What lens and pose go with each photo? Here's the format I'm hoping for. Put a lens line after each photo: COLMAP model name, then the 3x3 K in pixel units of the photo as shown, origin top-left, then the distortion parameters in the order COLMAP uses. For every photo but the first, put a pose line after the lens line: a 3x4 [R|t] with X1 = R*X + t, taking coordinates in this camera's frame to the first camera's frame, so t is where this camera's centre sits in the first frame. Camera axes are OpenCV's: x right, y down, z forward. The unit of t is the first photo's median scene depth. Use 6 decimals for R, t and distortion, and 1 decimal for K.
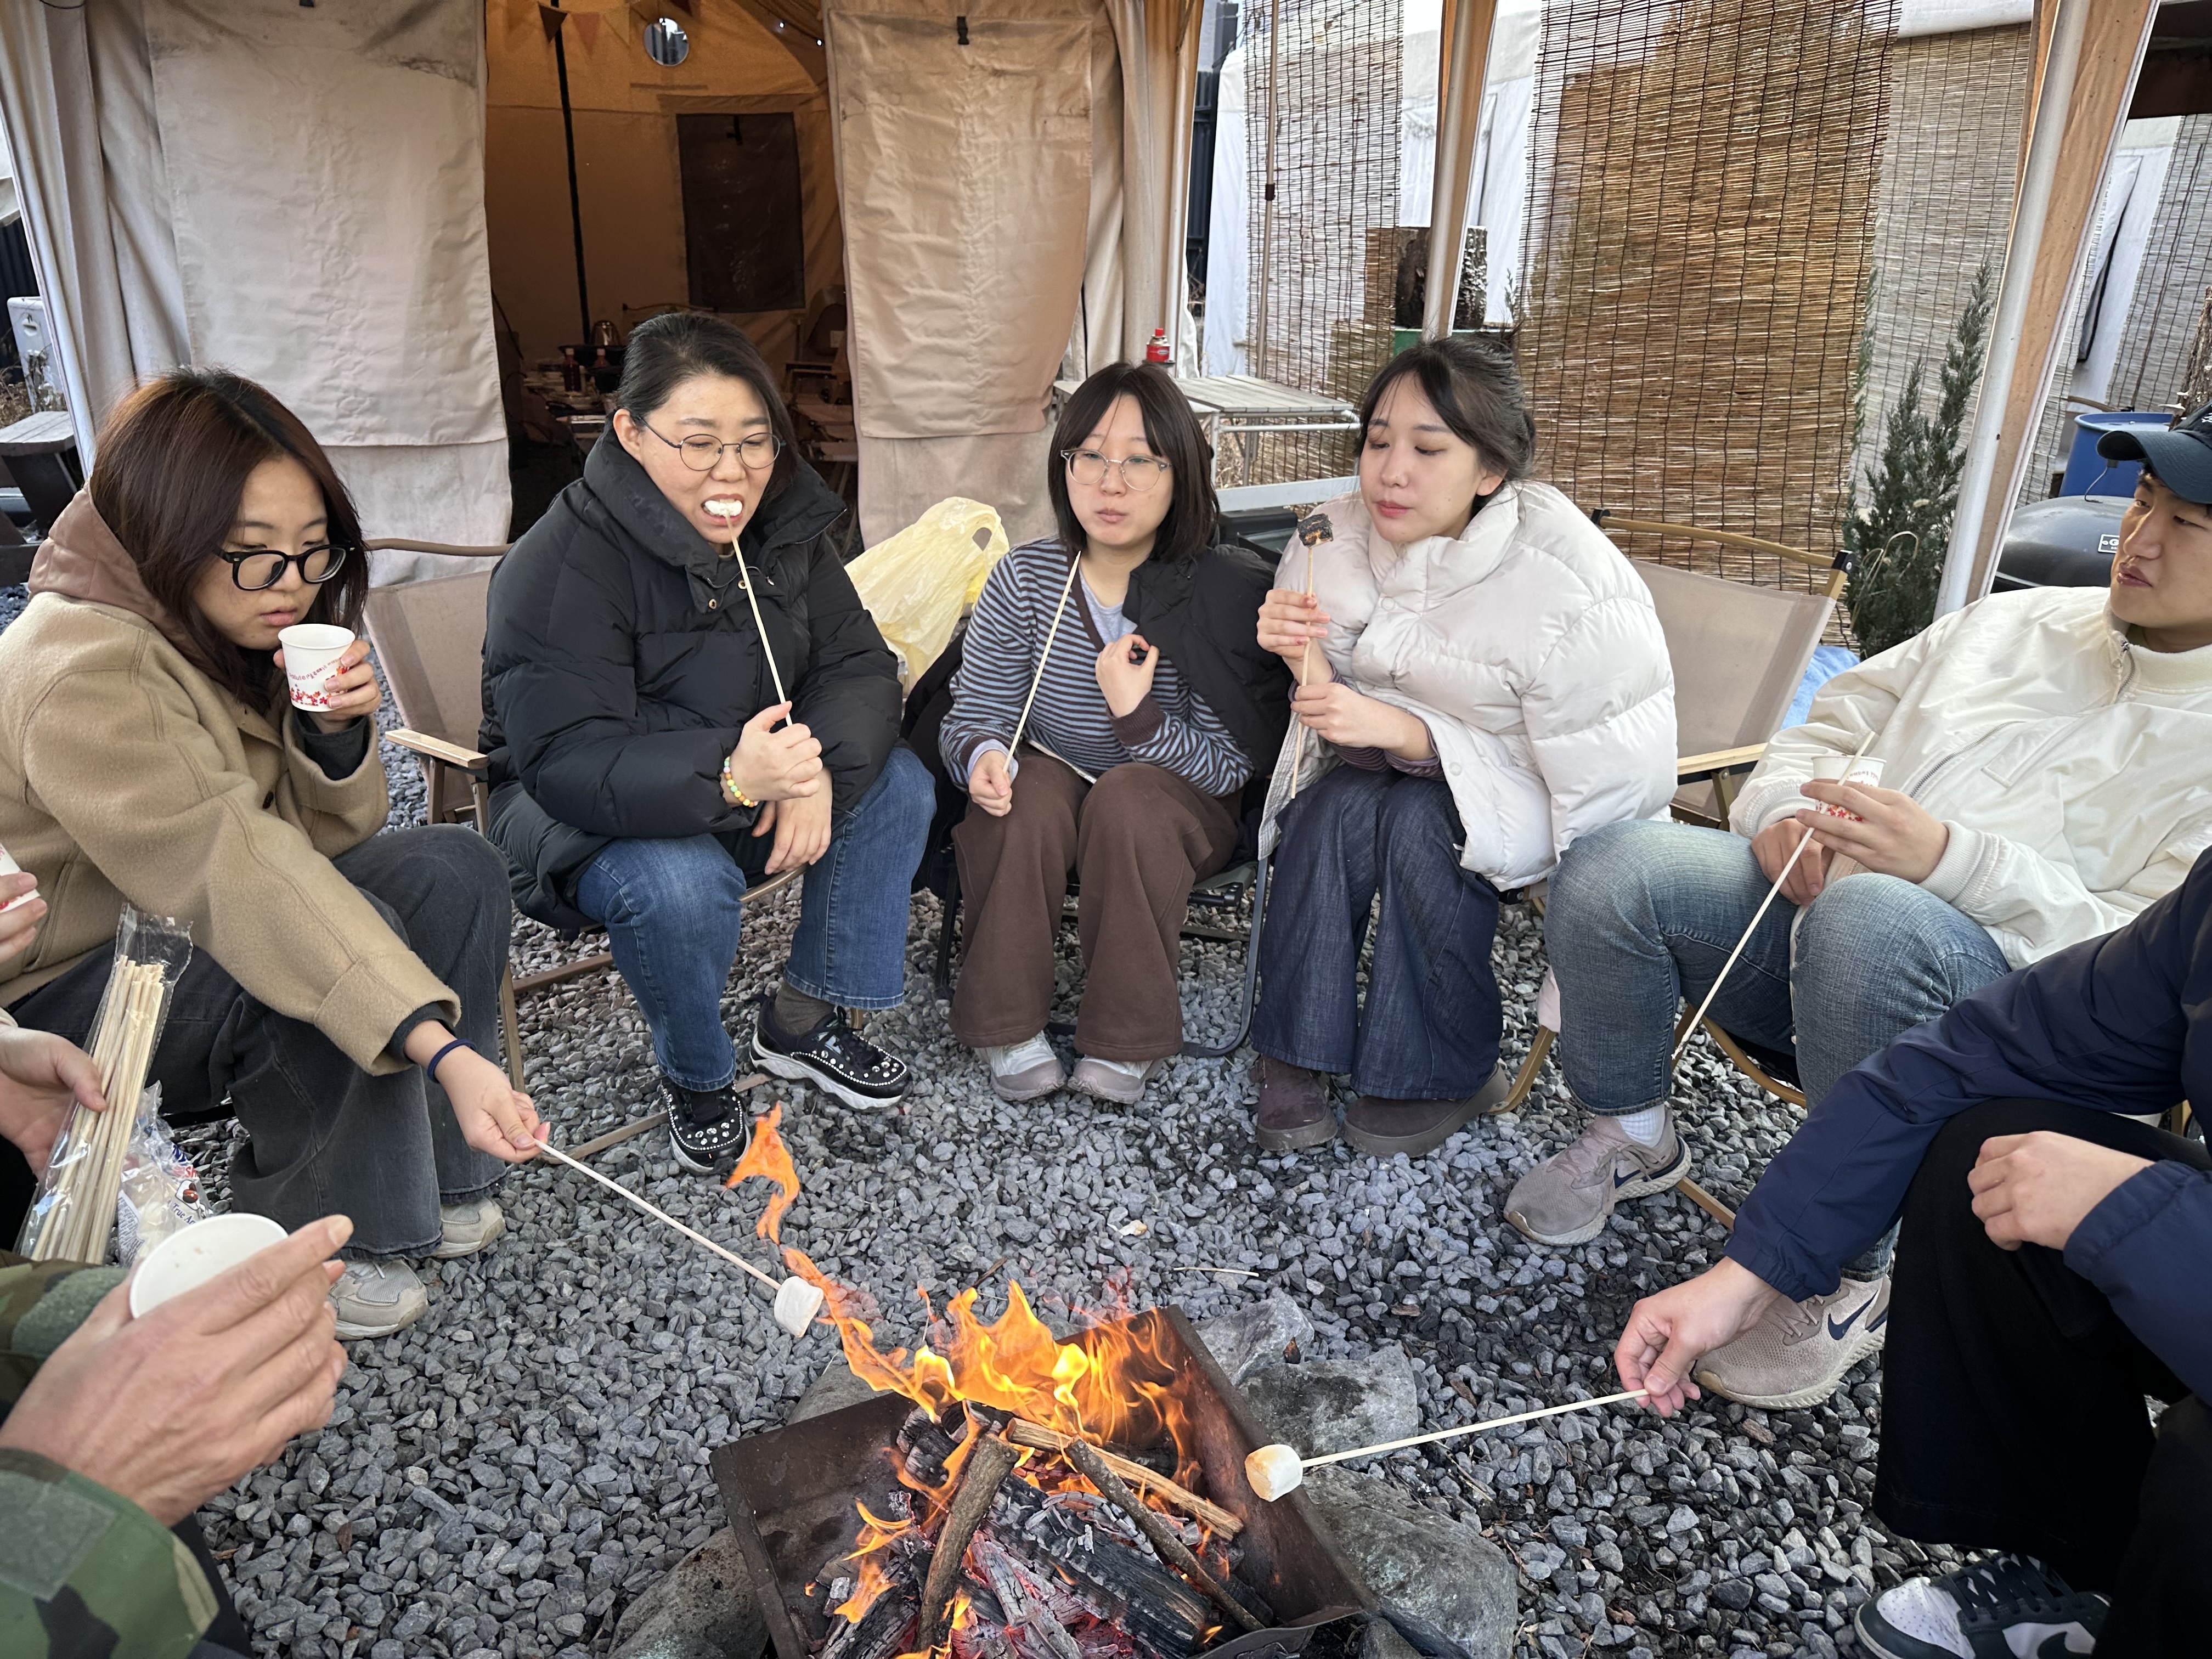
lens RADIAL K [[1501.4, 0, 1119.5], [0, 1501.4, 827.1], [0, 0, 1]] dist [0.014604, -0.030558]
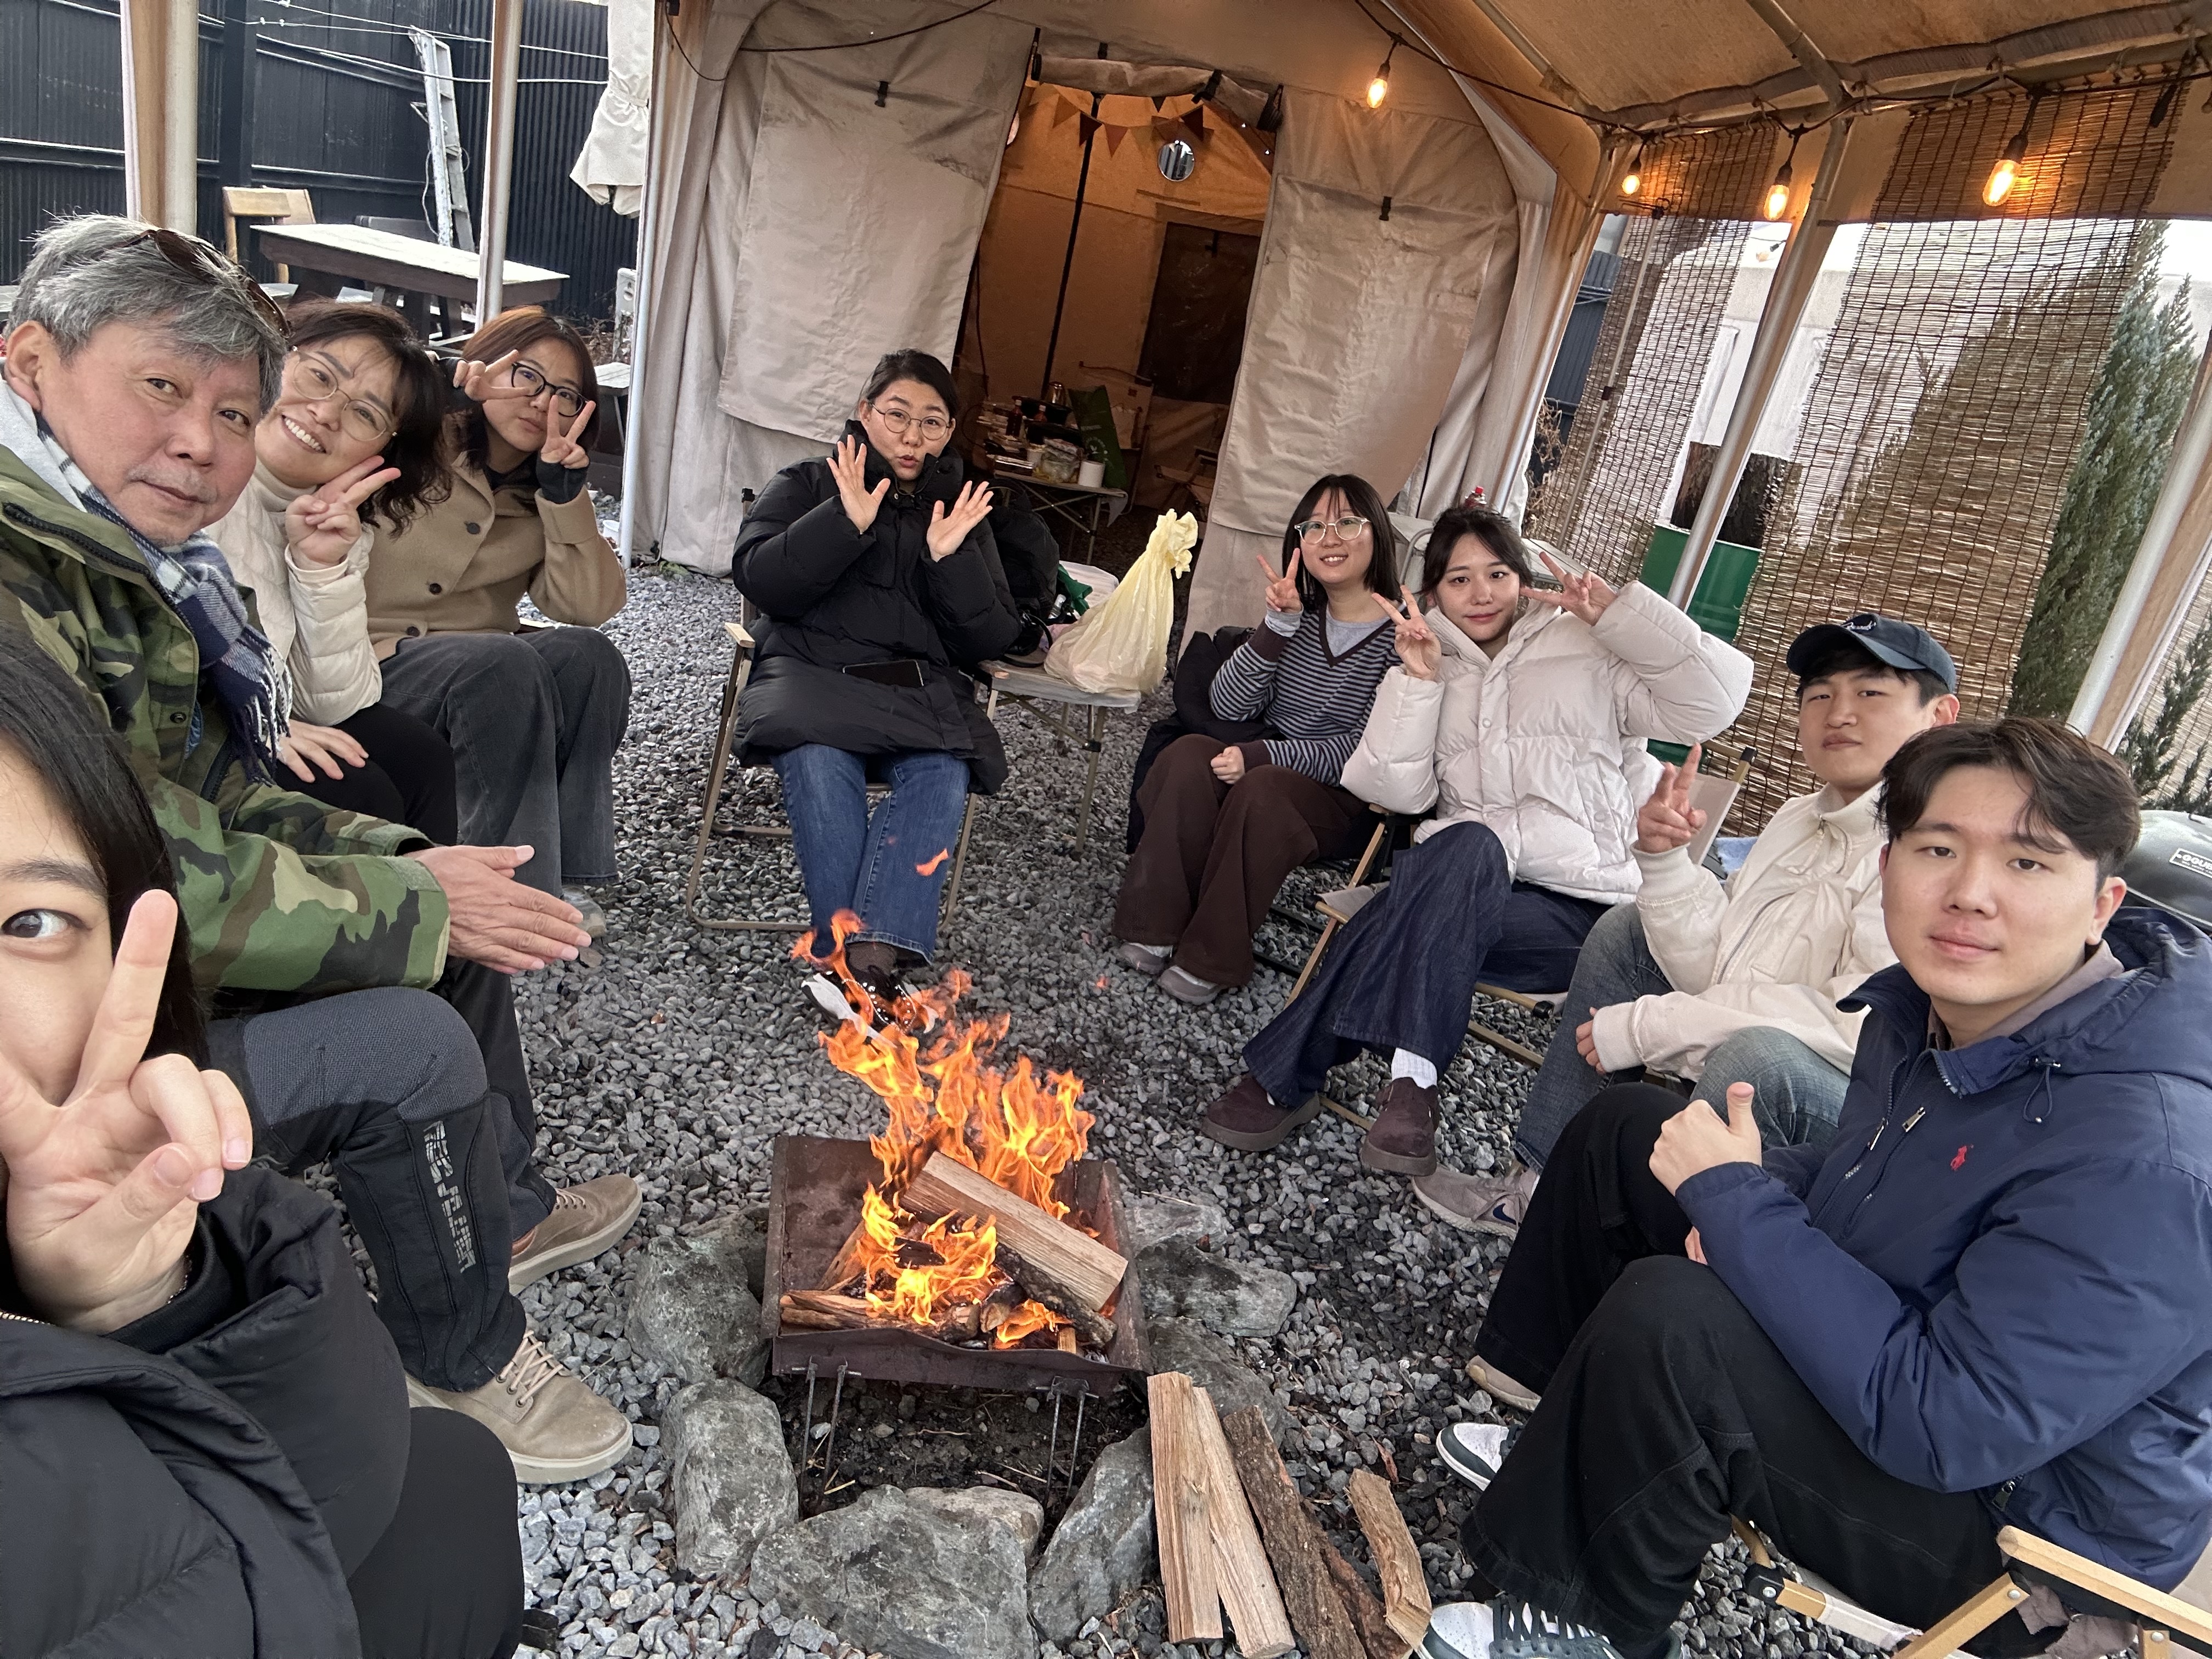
lens RADIAL K [[1480.7, 0, 1106.0], [0, 1480.7, 829.5], [0, 0, 1]] dist [0.000731, -0.003691]
pose [[0.934790, 0.265735, -0.235695, 0.198039], [-0.279133, 0.959932, -0.024791, 0.044832], [0.219664, 0.088965, 0.971511, -0.256874]]
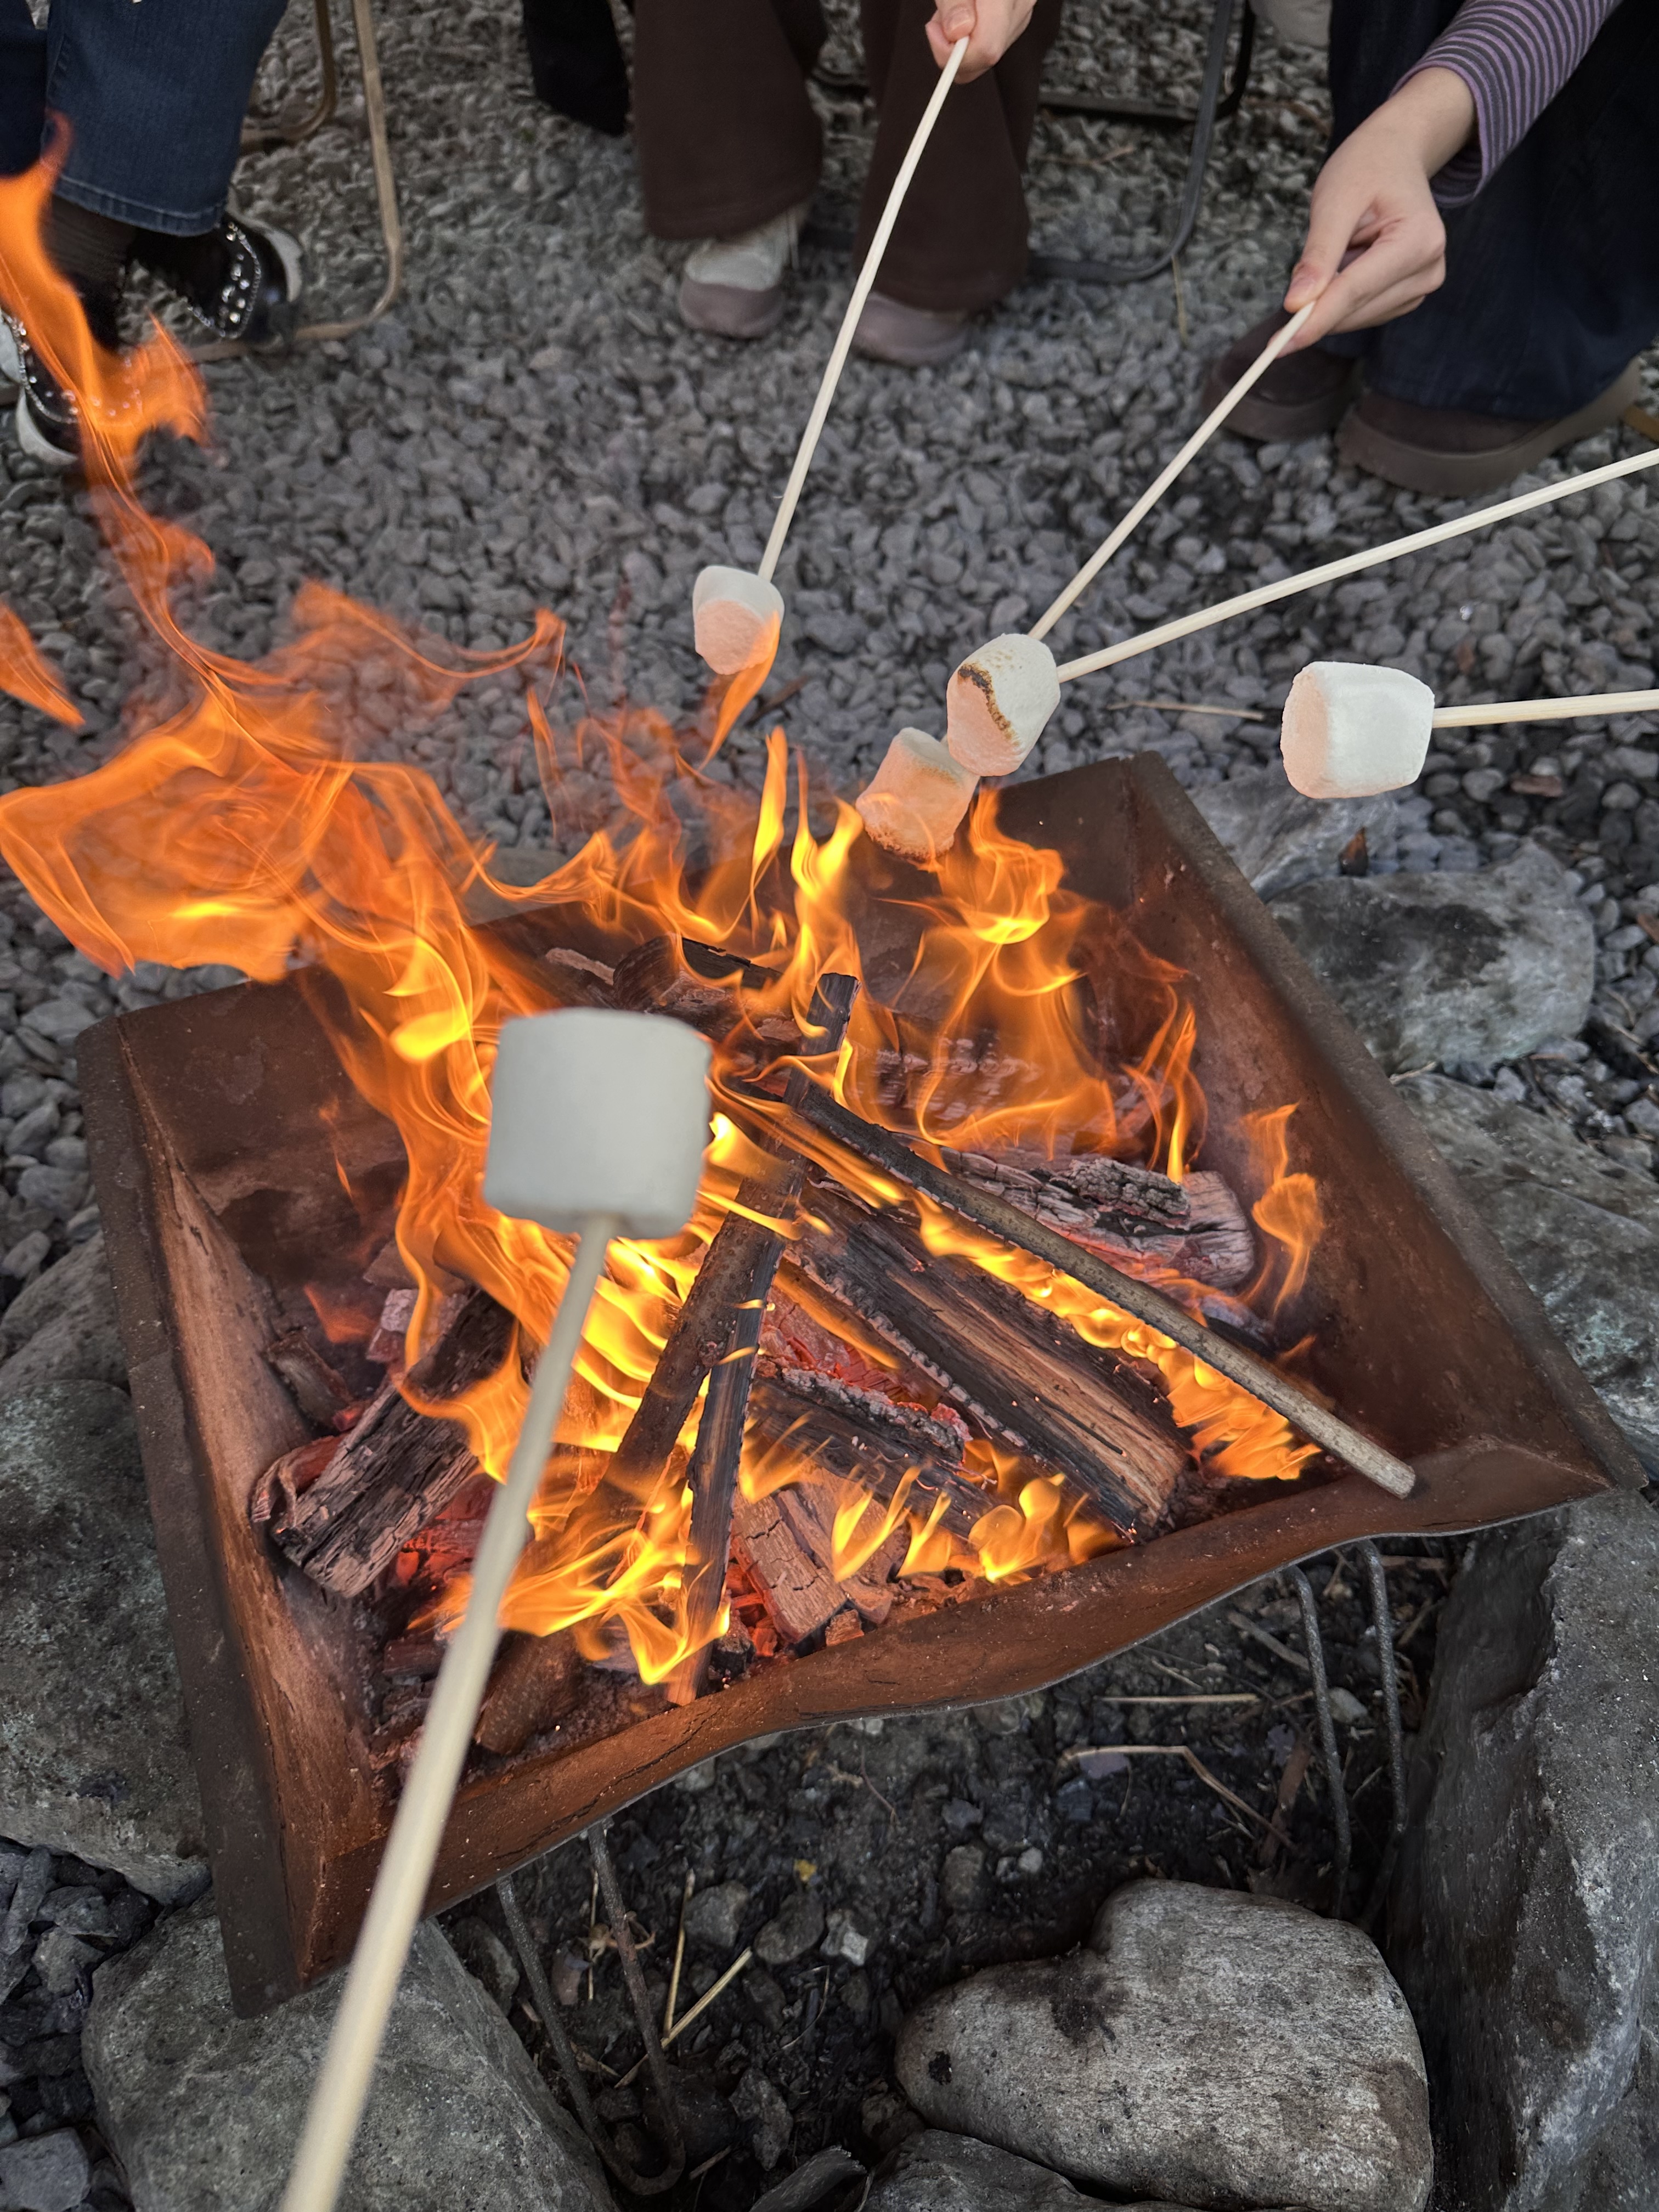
lens RADIAL K [[1501.4, 0, 829.5], [0, 1501.4, 1106.0], [0, 0, 1]] dist [0.014604, -0.030558]
pose [[0.994323, 0.044423, -0.096691, -0.005339], [0.008550, 0.872392, 0.488731, 0.141823], [0.106063, -0.486784, 0.867060, 0.408266]]
